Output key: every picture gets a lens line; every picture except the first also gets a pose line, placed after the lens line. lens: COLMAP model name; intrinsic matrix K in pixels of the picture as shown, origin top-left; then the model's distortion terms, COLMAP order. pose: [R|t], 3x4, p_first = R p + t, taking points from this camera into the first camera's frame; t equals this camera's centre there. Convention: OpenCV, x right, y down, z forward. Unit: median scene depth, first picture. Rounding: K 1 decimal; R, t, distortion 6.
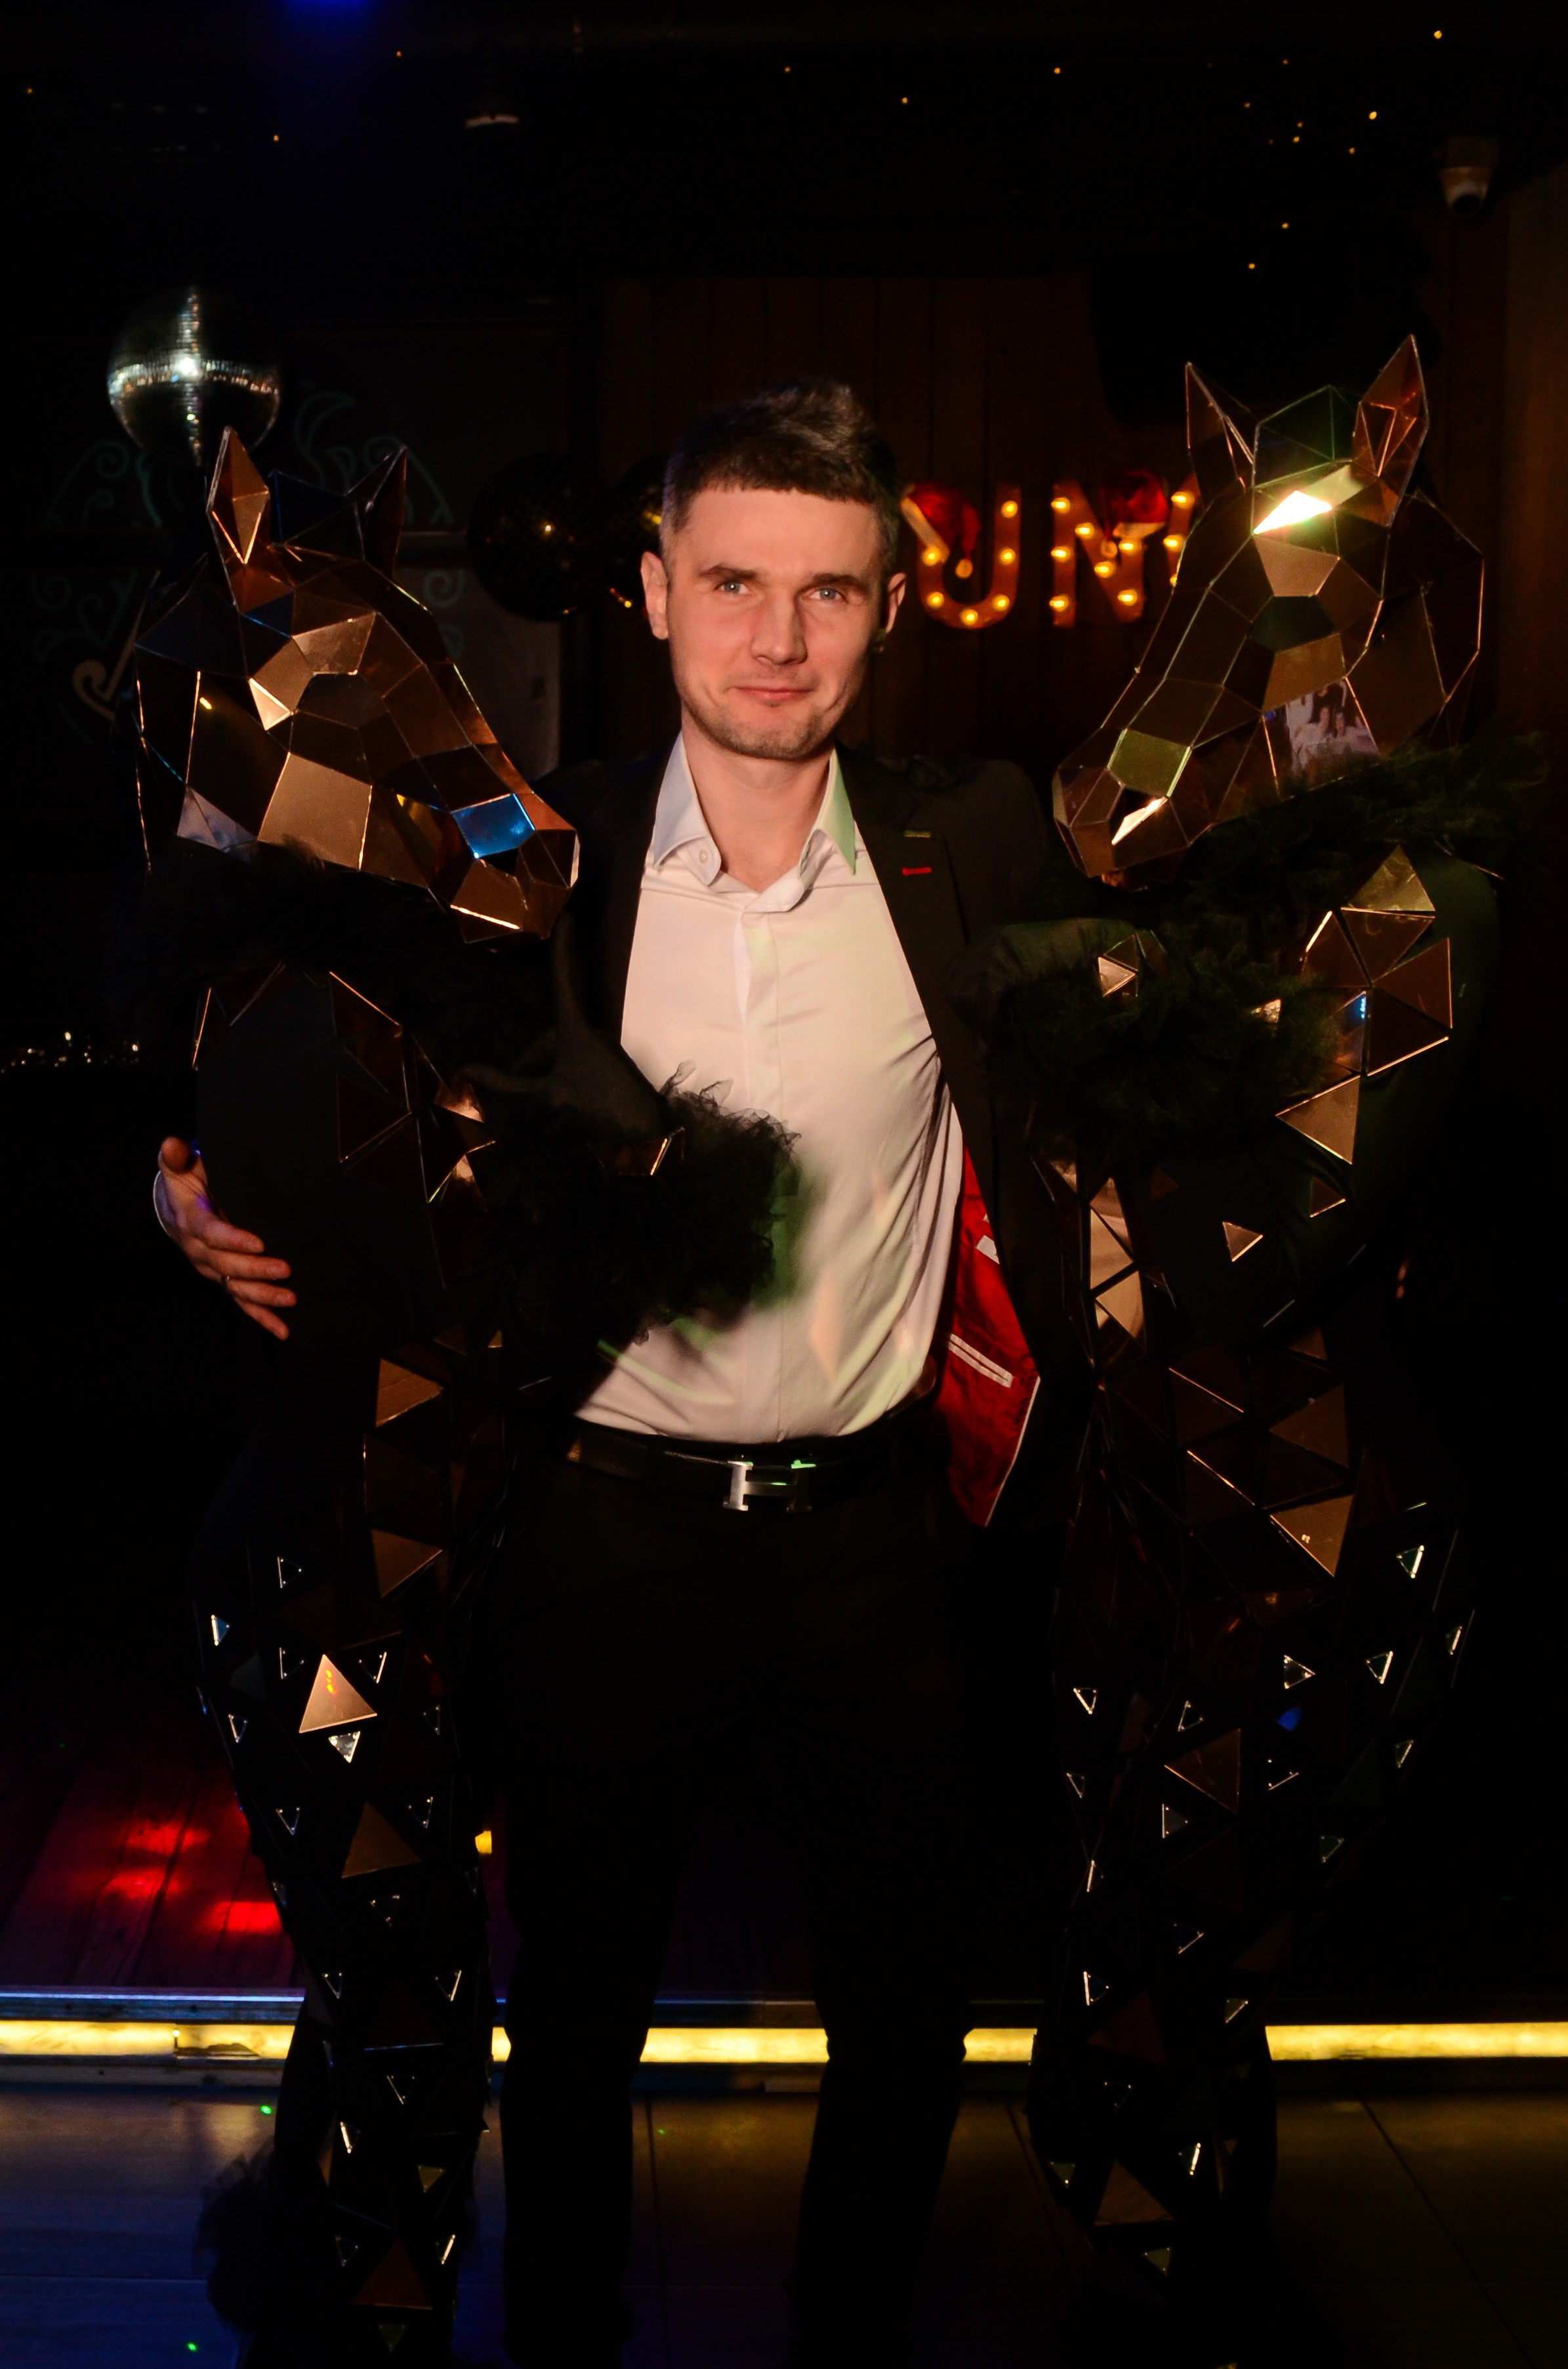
lens RADIAL K [[2093.8, 0, 796.7], [0, 2093.8, 1181.0], [0, 0, 1]] dist [-0.077843, -0.004516]
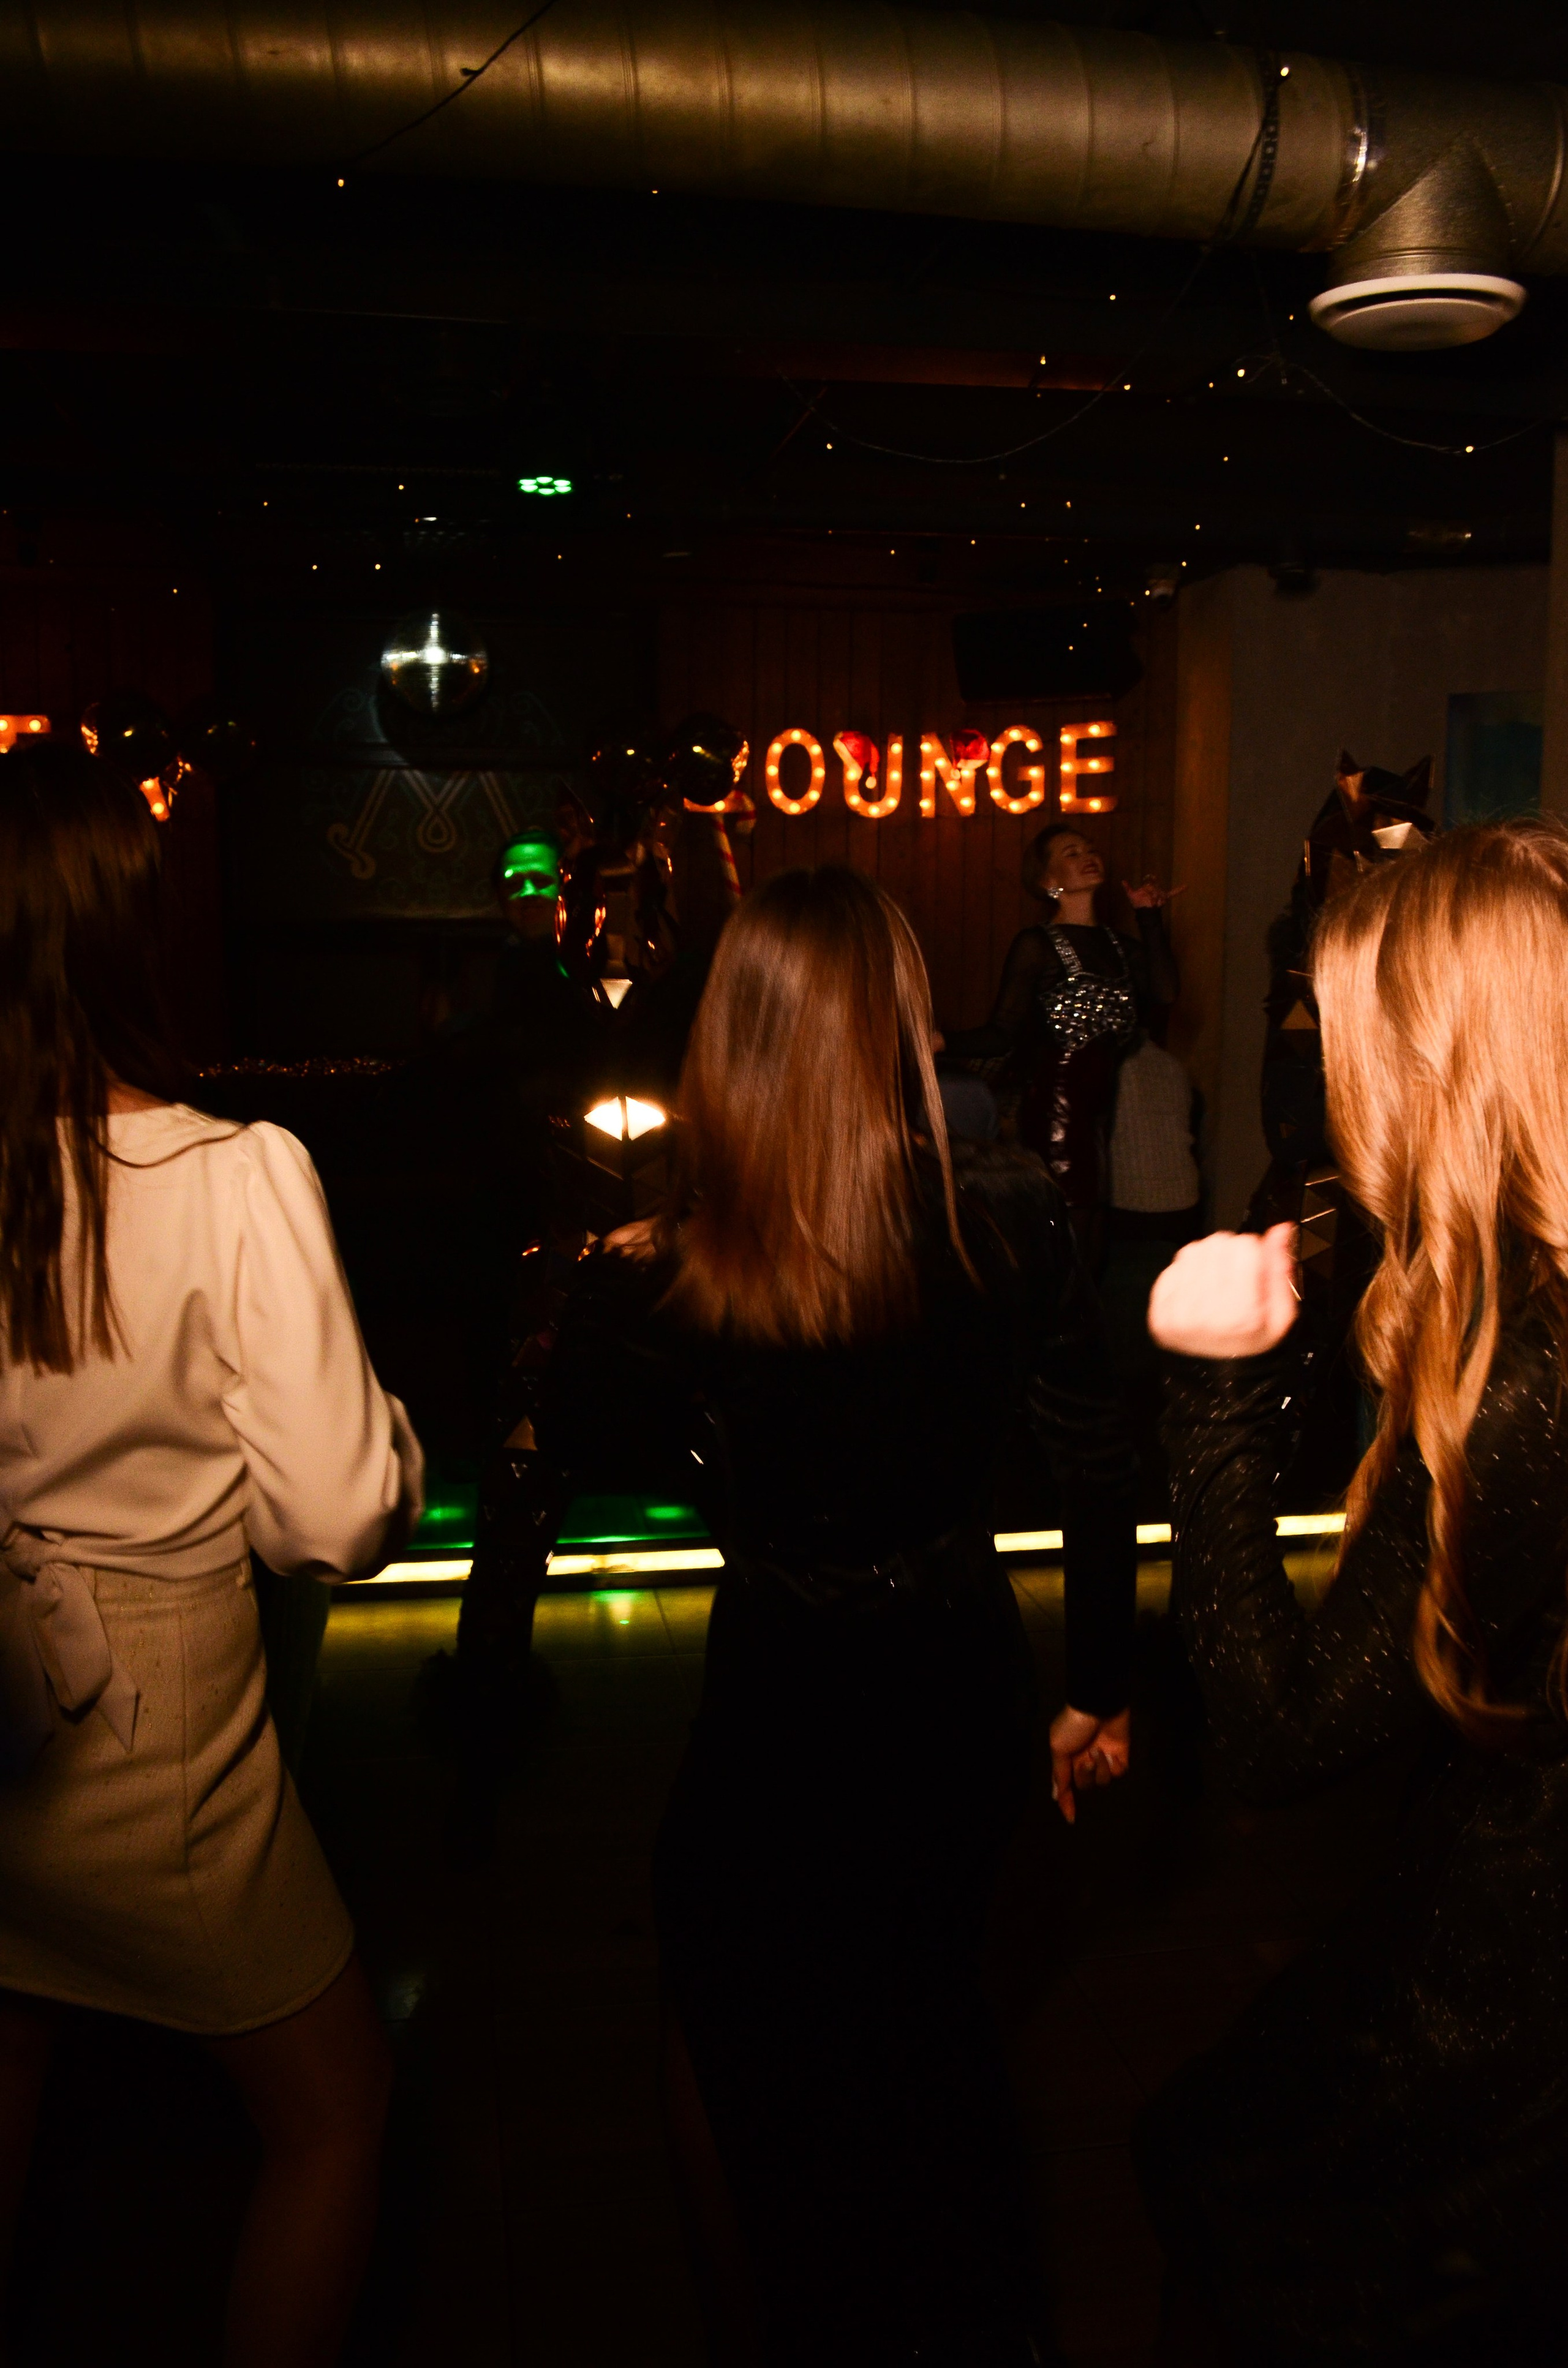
lens RADIAL K [[2093.1, 0, 737.5], [0, 2093.1, 1200.0], [0, 0, 1]] dist [-0.077843, -0.004516]
pose [[0.980013, -0.017888, 0.198130, -0.376540], [0.020178, 0.999751, -0.009546, 0.063657], [-0.197910, 0.013354, 0.980129, -0.661743]]
